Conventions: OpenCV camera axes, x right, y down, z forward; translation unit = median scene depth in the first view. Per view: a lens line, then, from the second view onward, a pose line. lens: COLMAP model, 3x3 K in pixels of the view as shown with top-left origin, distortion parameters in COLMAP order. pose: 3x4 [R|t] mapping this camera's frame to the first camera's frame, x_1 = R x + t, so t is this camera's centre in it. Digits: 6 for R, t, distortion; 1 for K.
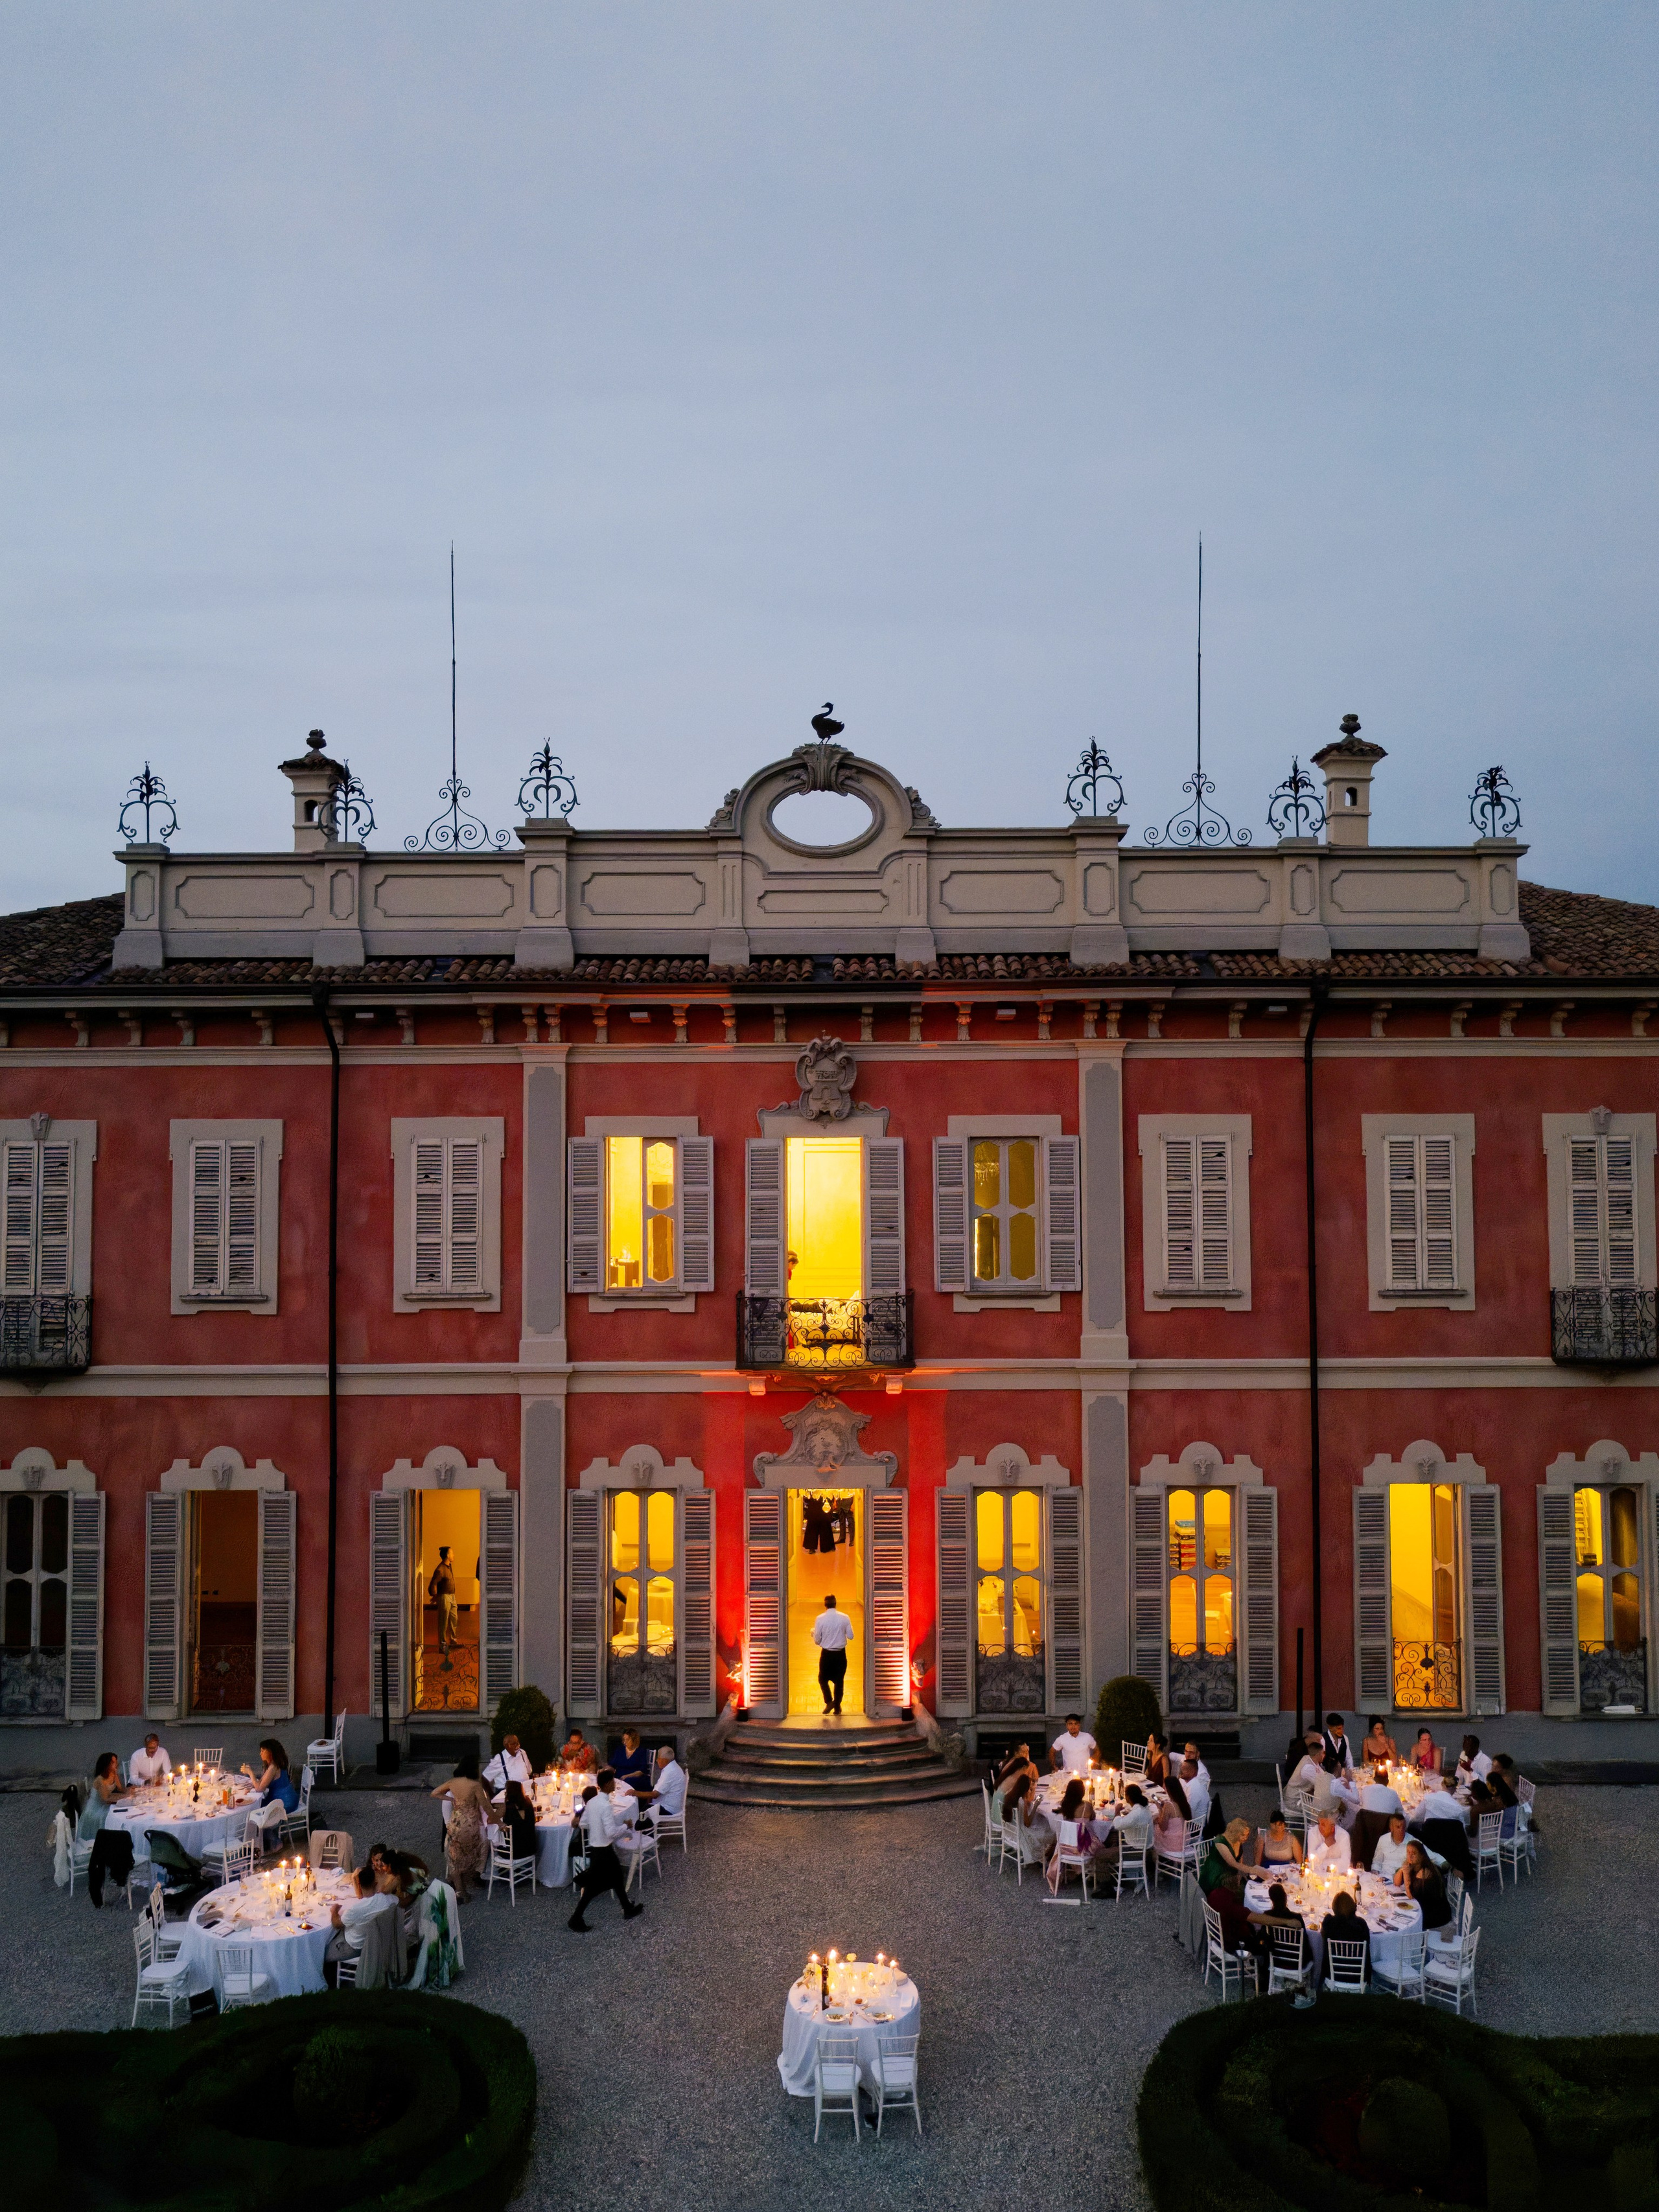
lens RADIAL K [[1648.5, 0, 830.5], [0, 1648.5, 1151.4], [0, 0, 1]] dist [0.001269, -0.002938]
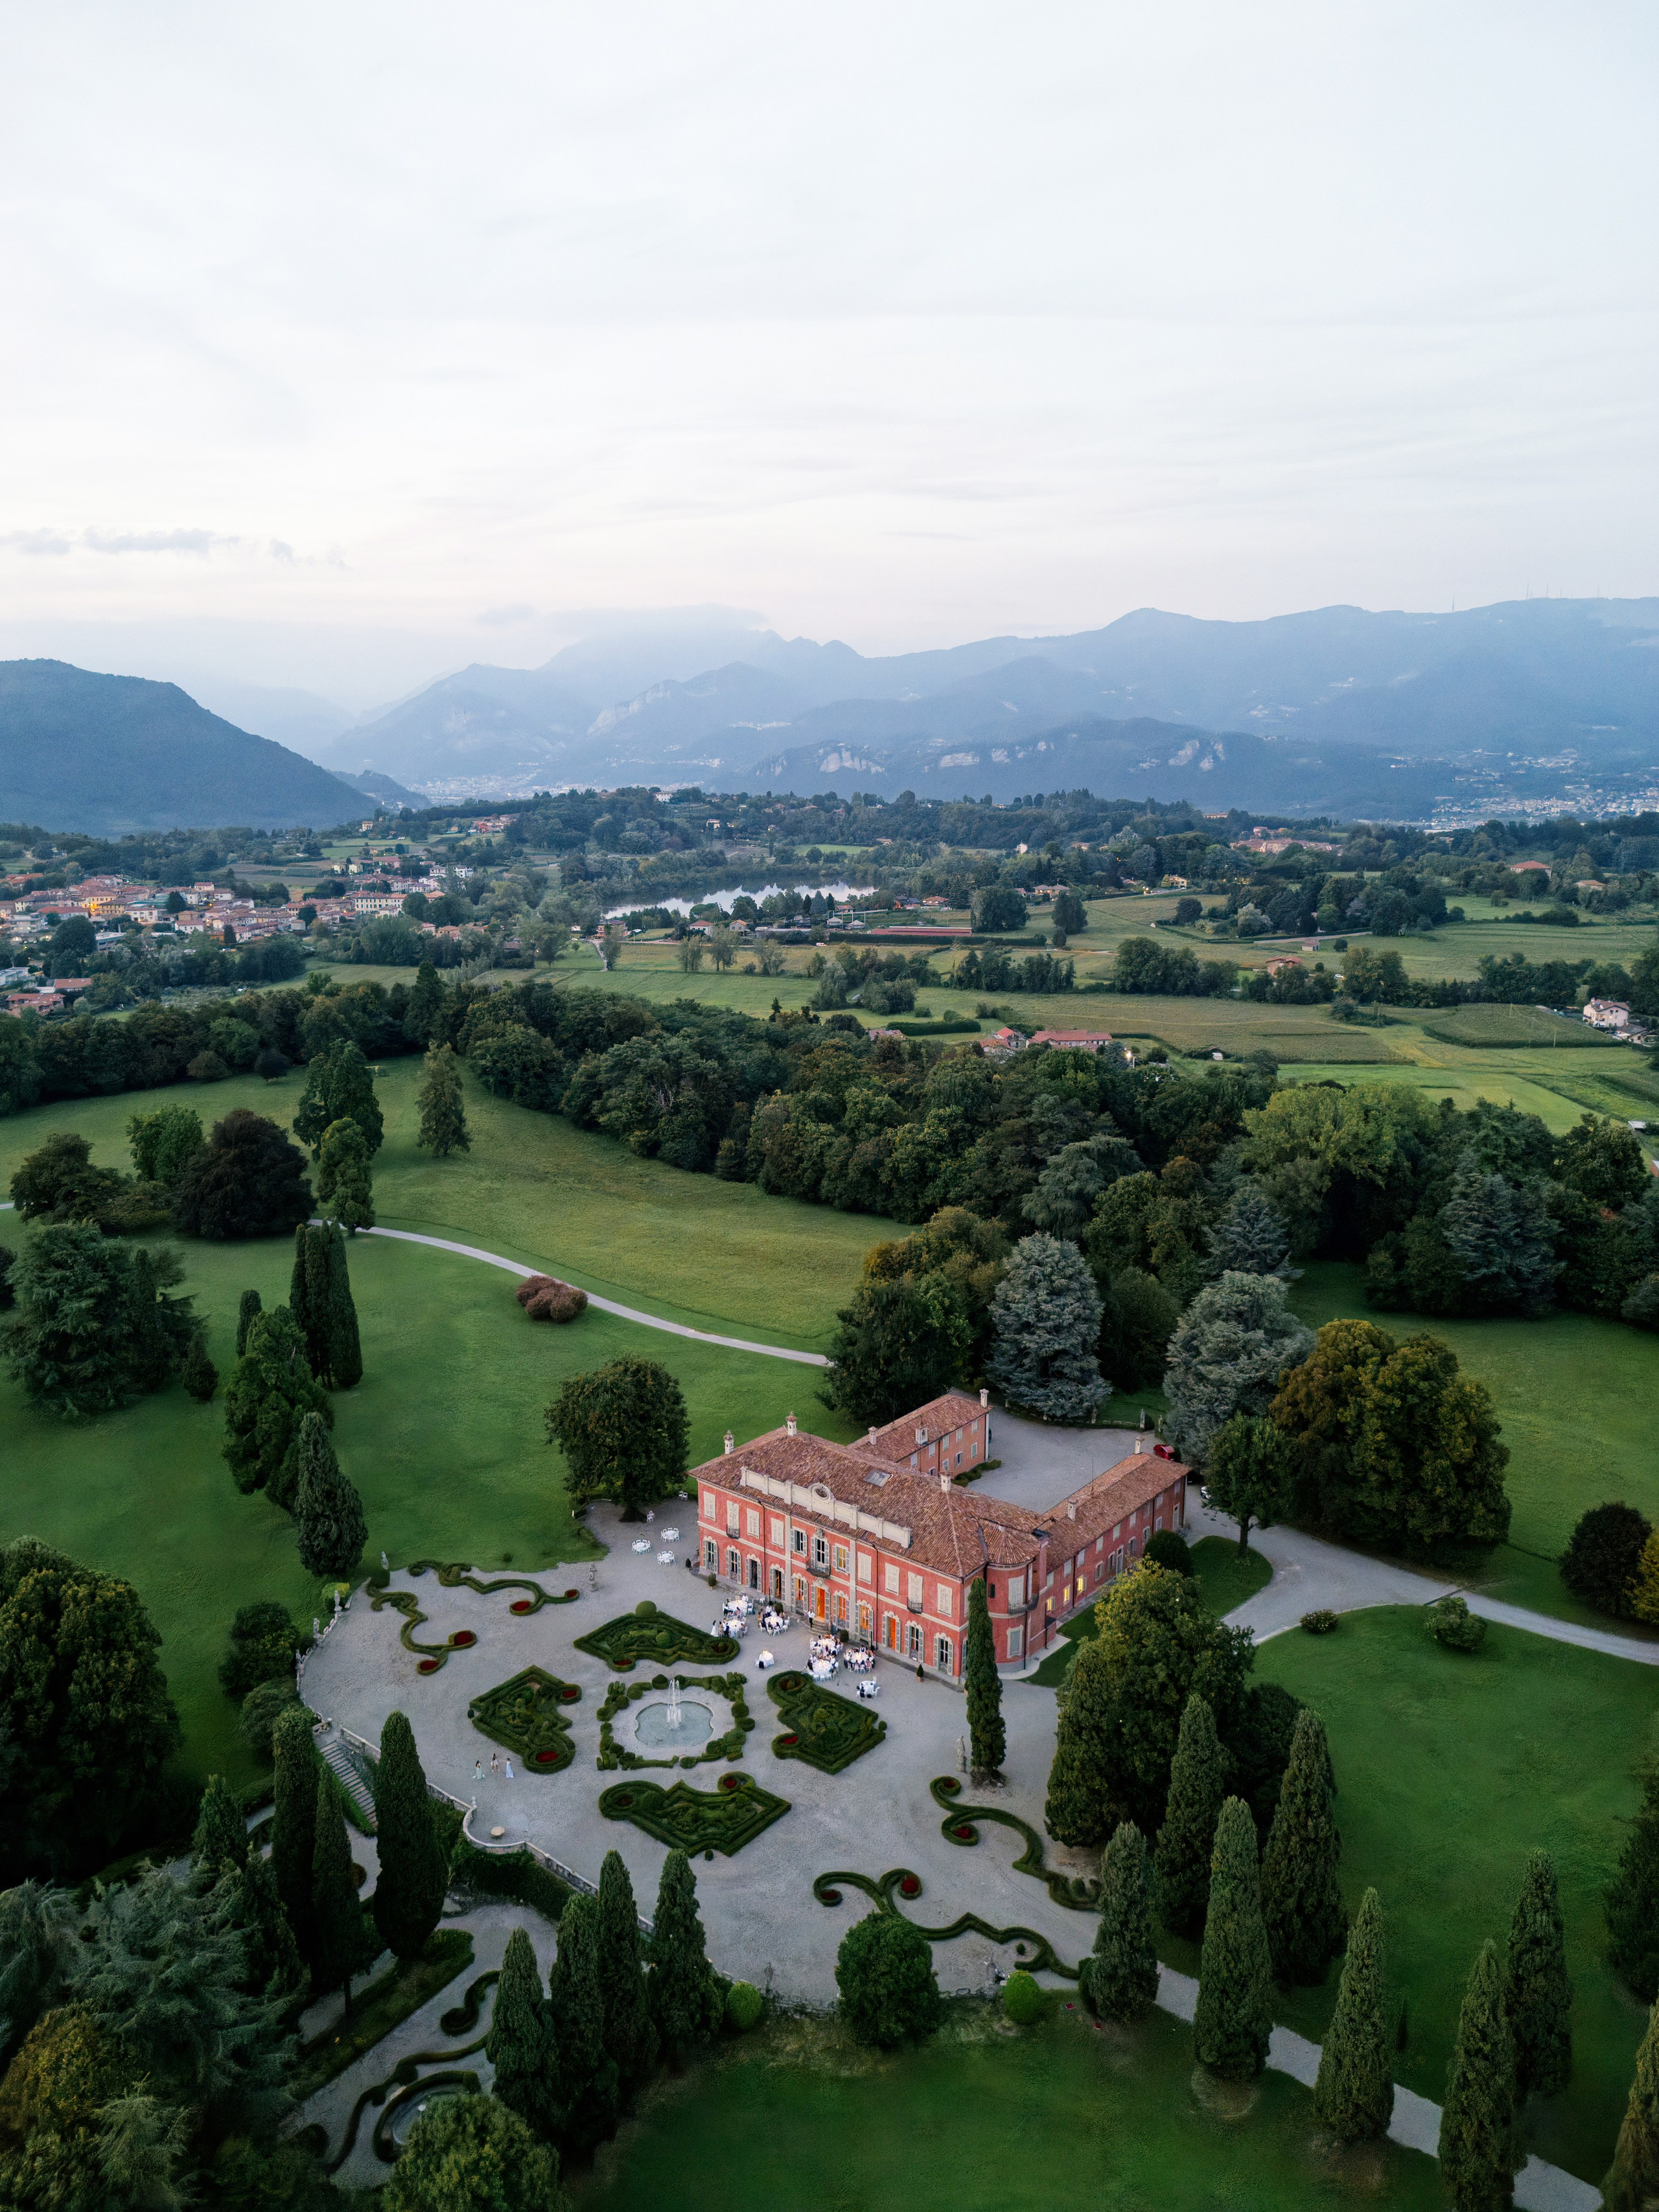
lens RADIAL K [[1604.7, 0, 830.8], [0, 1604.7, 1096.8], [0, 0, 1]] dist [-0.001663, -0.002068]
pose [[0.772601, 0.137634, -0.619794, 3.792791], [0.023064, 0.969491, 0.244040, -3.317927], [0.634473, -0.202840, 0.745855, -3.430530]]
